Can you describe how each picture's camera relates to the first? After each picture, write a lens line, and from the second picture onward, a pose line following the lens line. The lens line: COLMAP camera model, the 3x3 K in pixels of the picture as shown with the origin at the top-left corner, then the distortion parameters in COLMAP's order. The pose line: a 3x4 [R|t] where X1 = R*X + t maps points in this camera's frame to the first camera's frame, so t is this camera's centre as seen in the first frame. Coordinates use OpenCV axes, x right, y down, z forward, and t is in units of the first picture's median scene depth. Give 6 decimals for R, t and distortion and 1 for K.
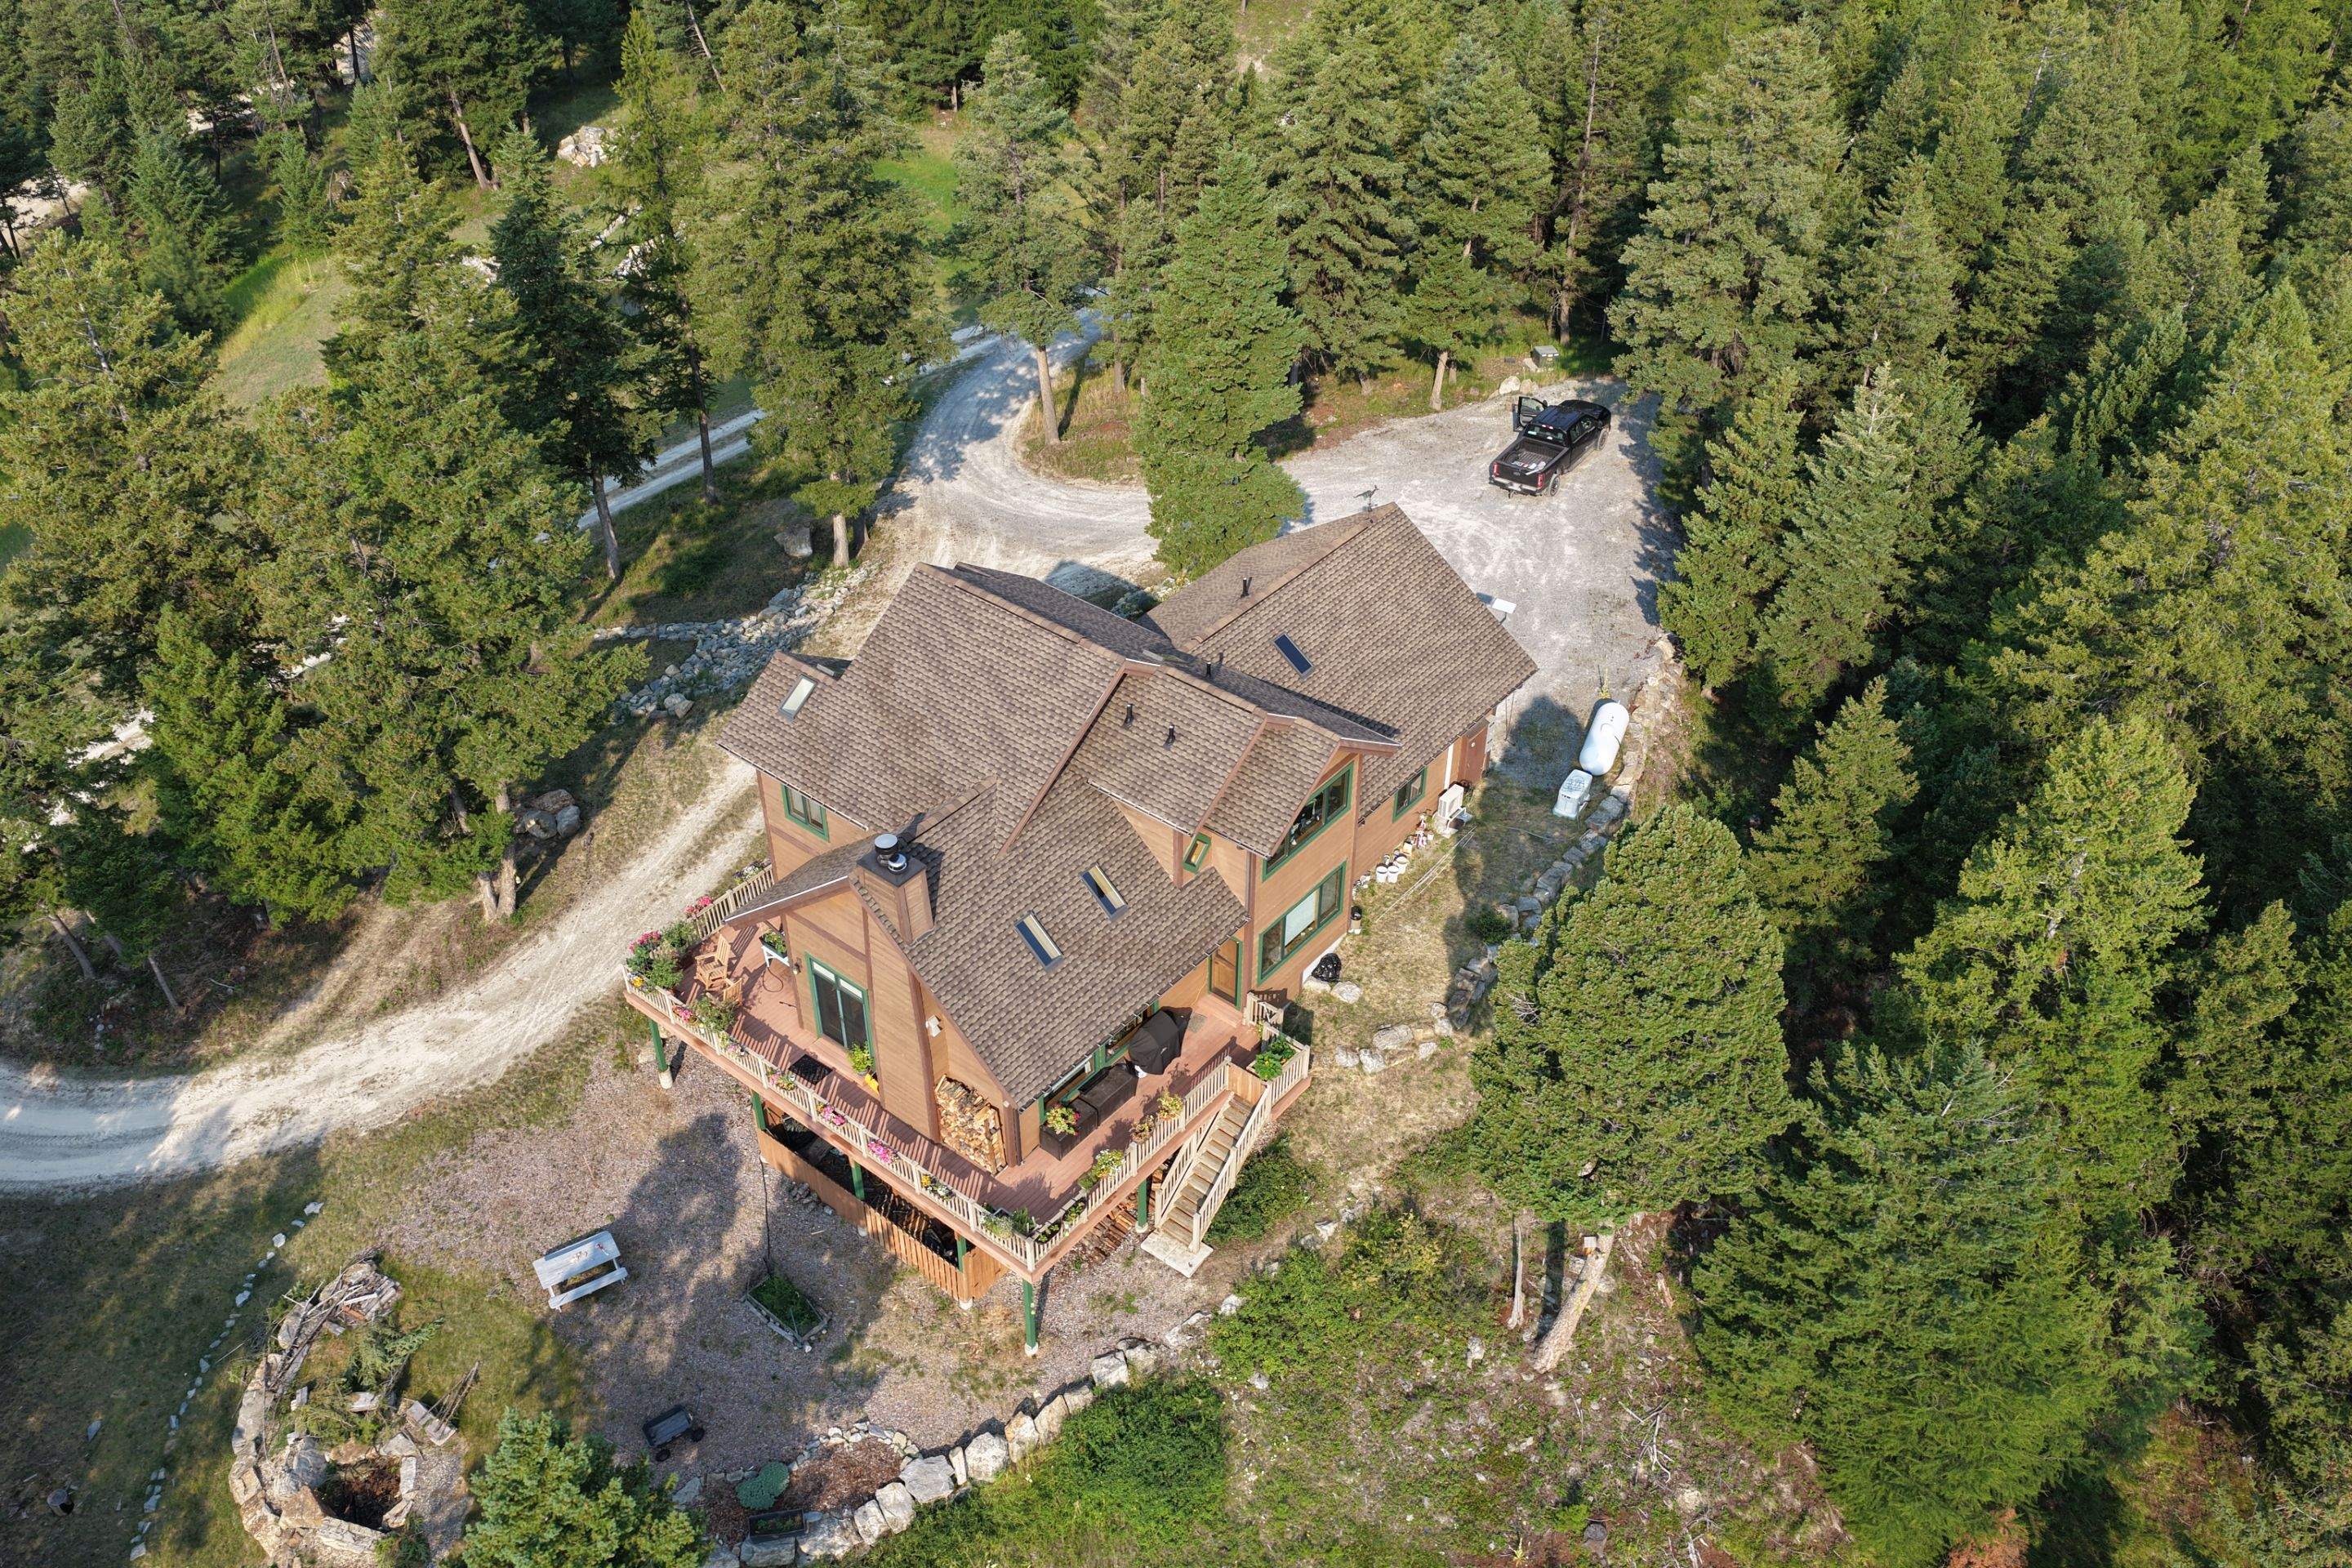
lens RADIAL K [[1944.4, 0, 1165.1], [0, 1944.4, 786.2], [0, 0, 1]] dist [-0.010649, 0.029756]
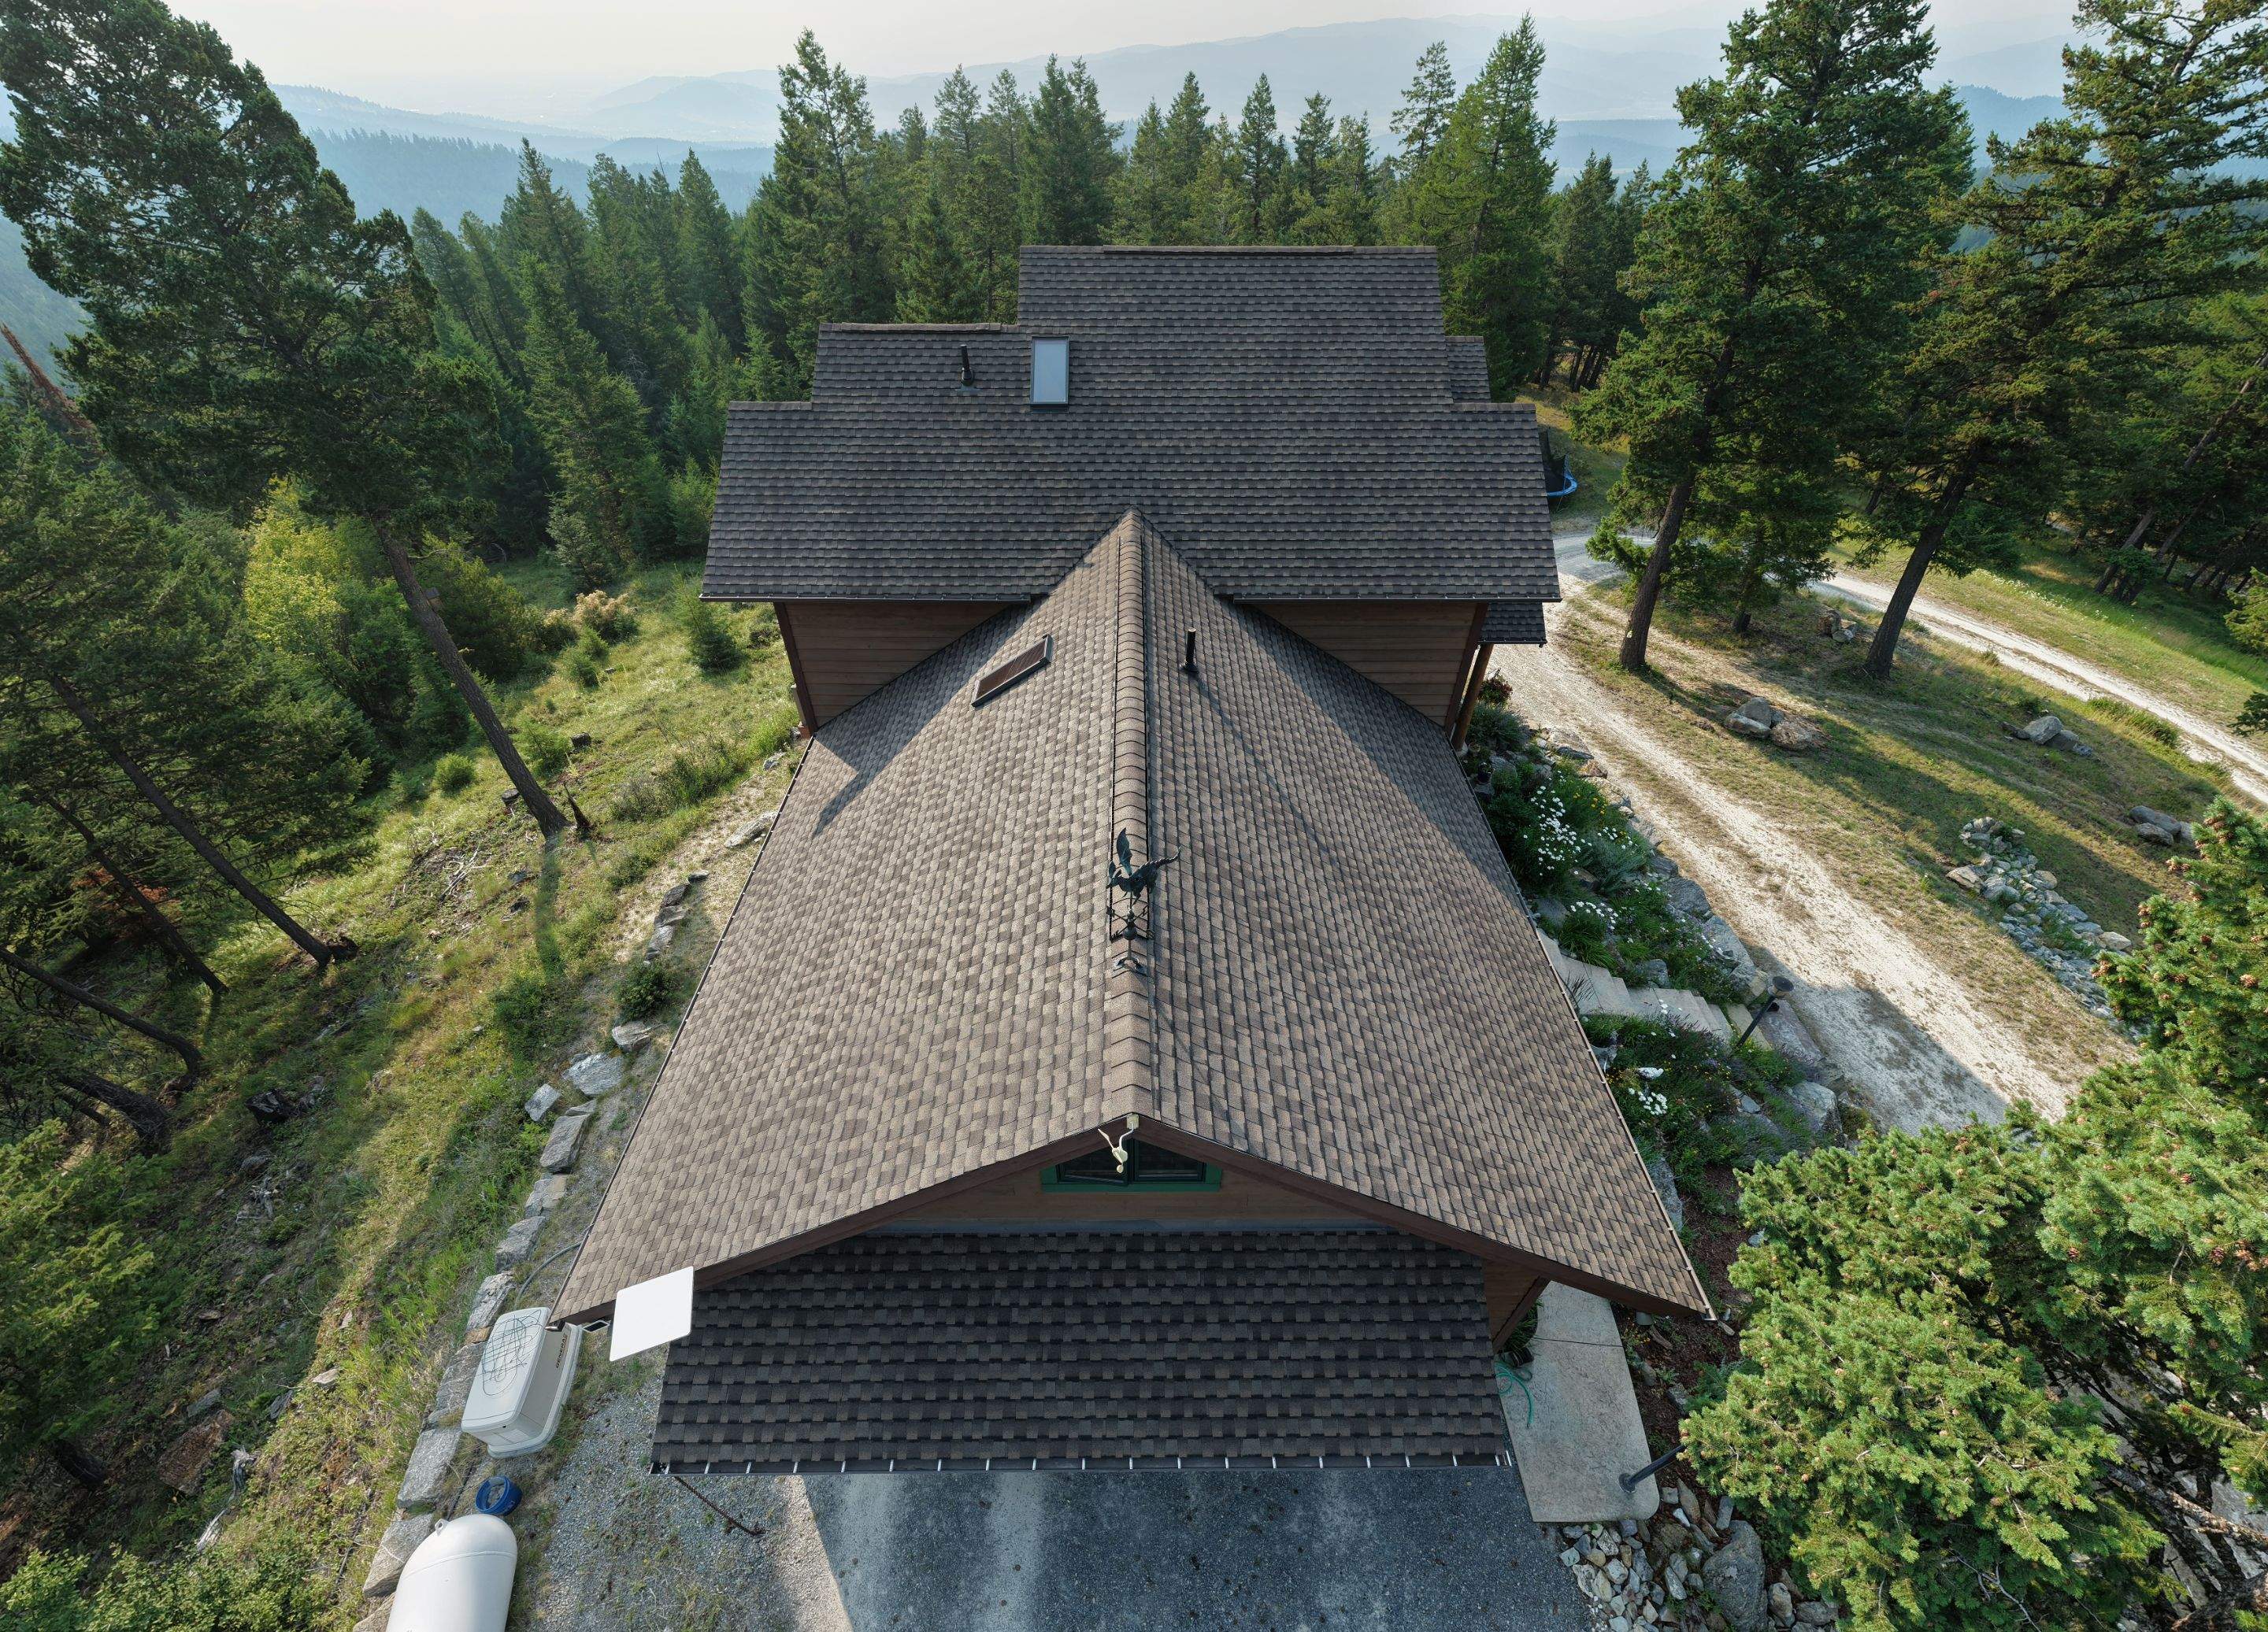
lens RADIAL K [[892.5, 0, 1146.3], [0, 892.5, 834.8], [0, 0, 1]] dist [0.002684, -0.000643]
pose [[-0.764168, 0.432047, -0.478938, 0.165533], [-0.399708, 0.265576, 0.877327, -0.268765], [0.506241, 0.861861, -0.030252, 1.072283]]
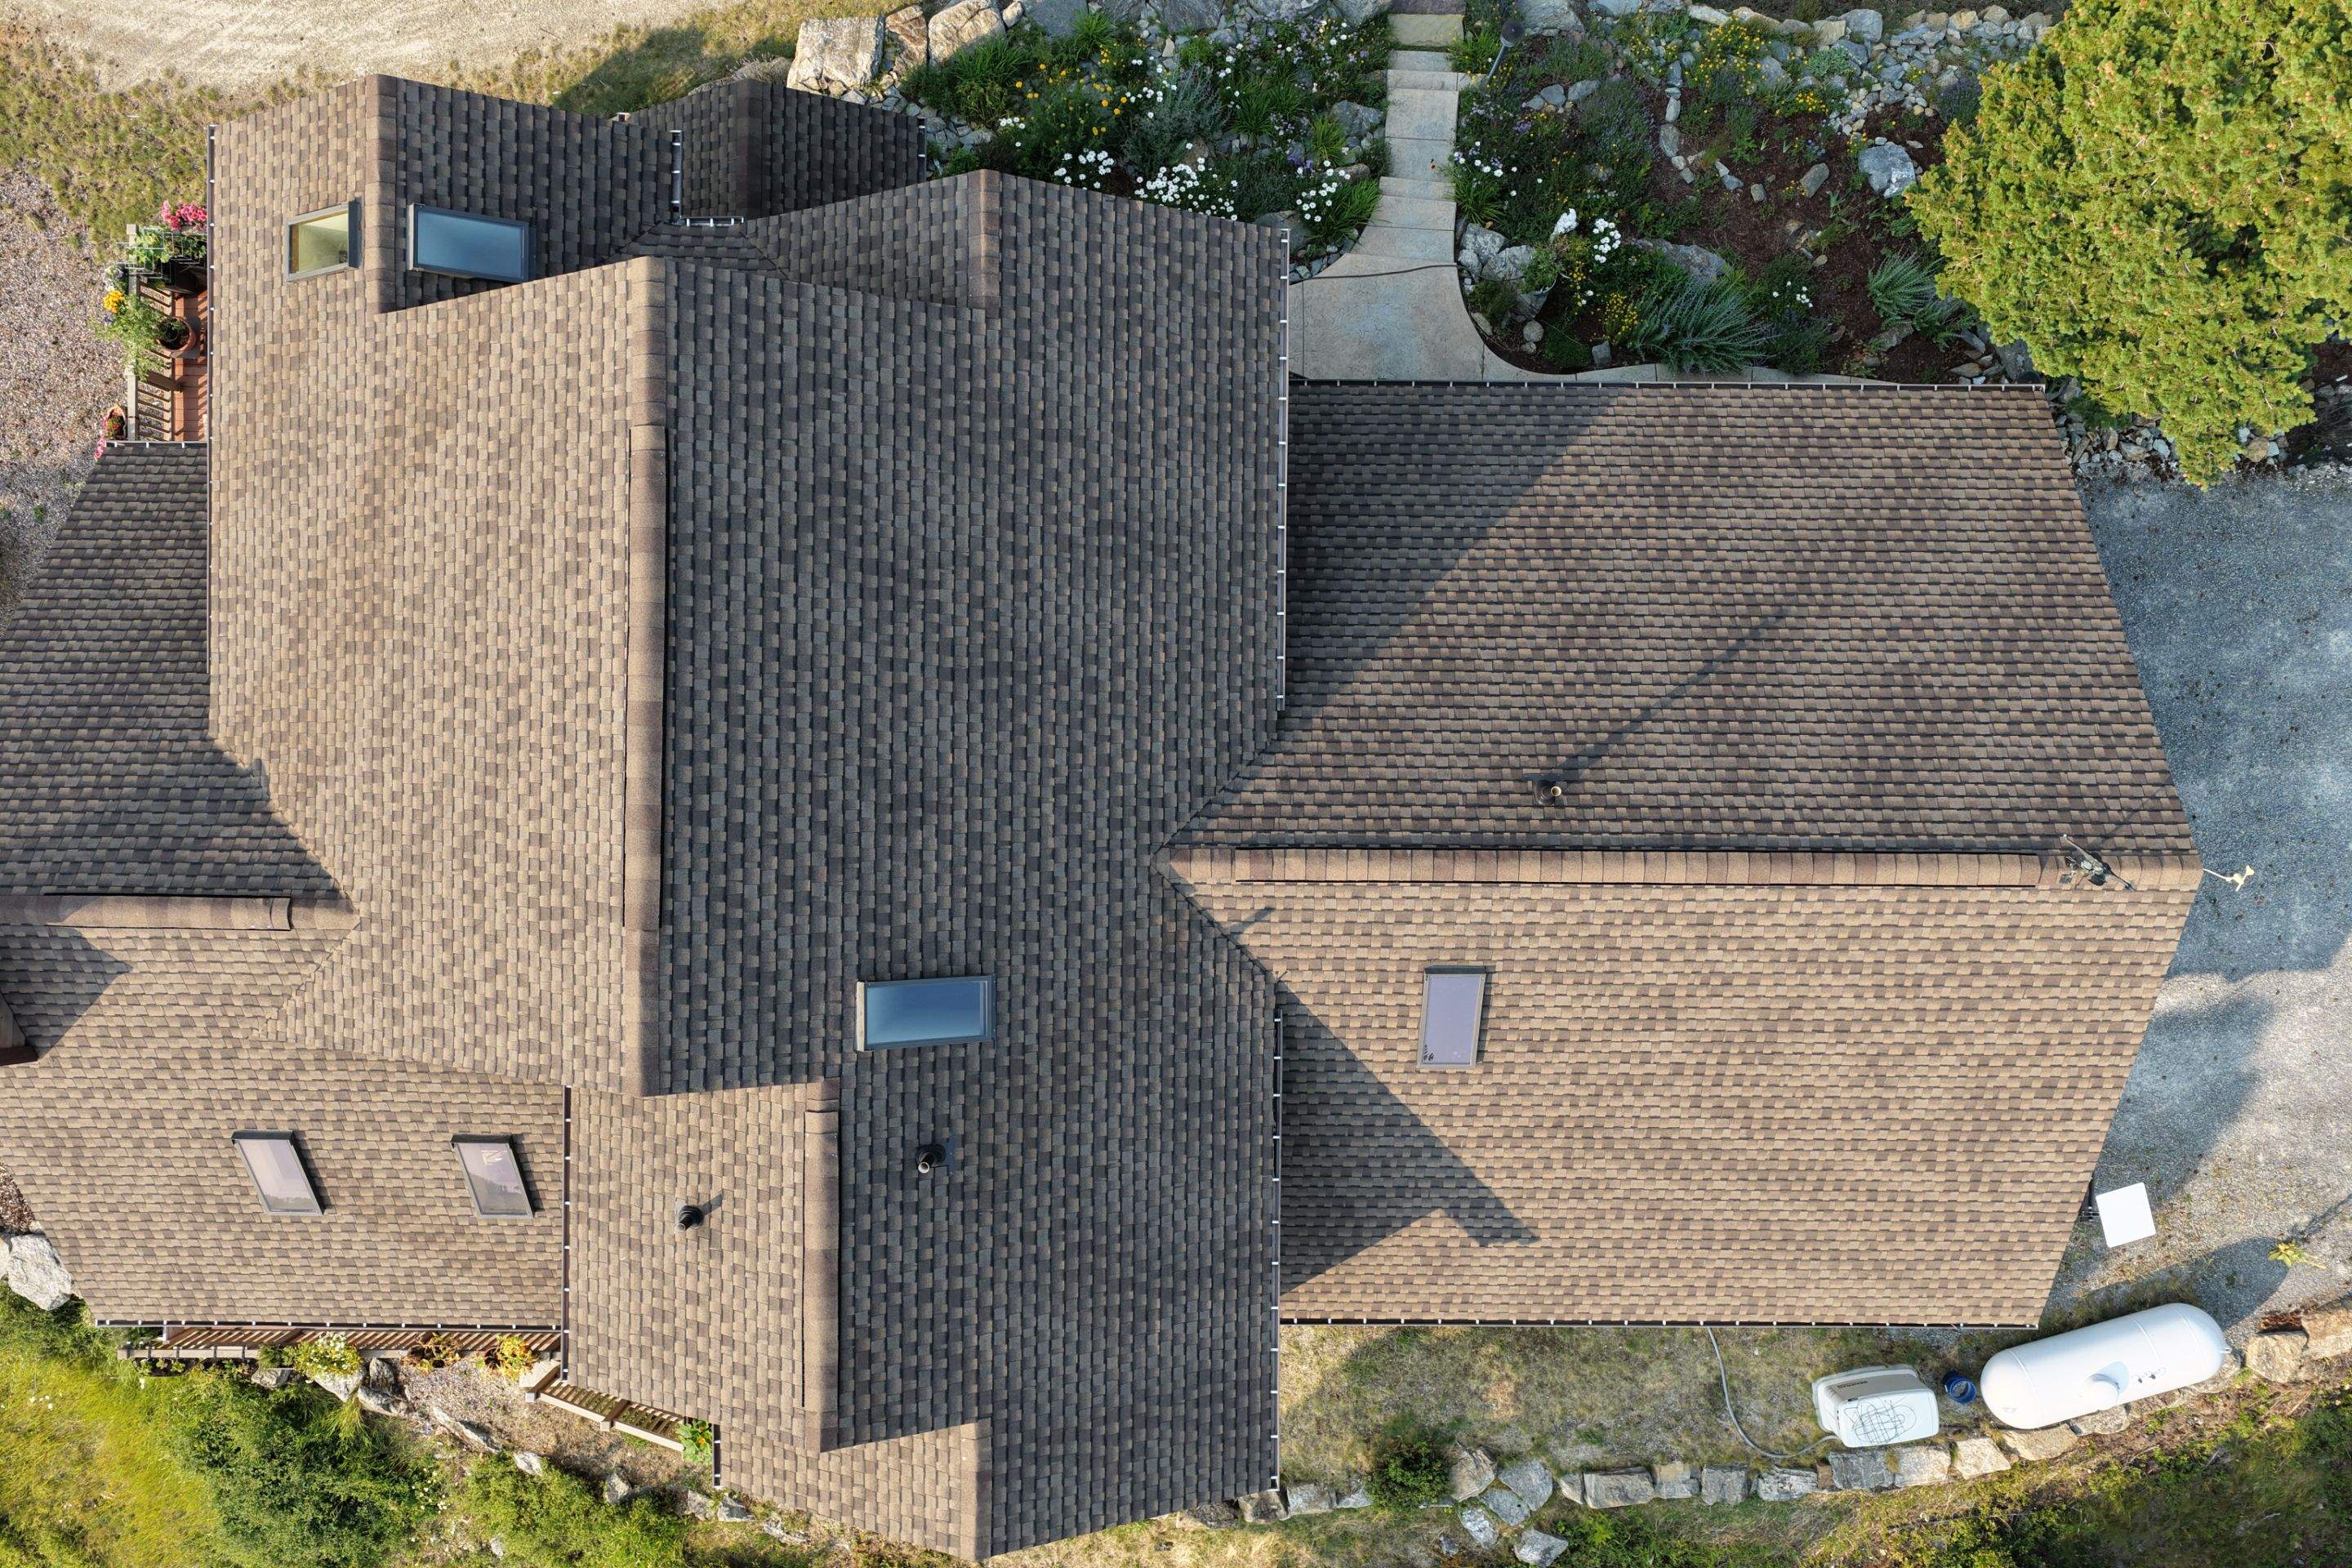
lens RADIAL K [[1944.4, 0, 1186.1], [0, 1944.4, 795.2], [0, 0, 1]] dist [-0.010649, 0.029756]
pose [[0.631084, 0.775653, 0.009800, -0.005489], [-0.479369, 0.380028, 0.791065, -0.360670], [0.609868, -0.503926, 0.611653, 0.767830]]
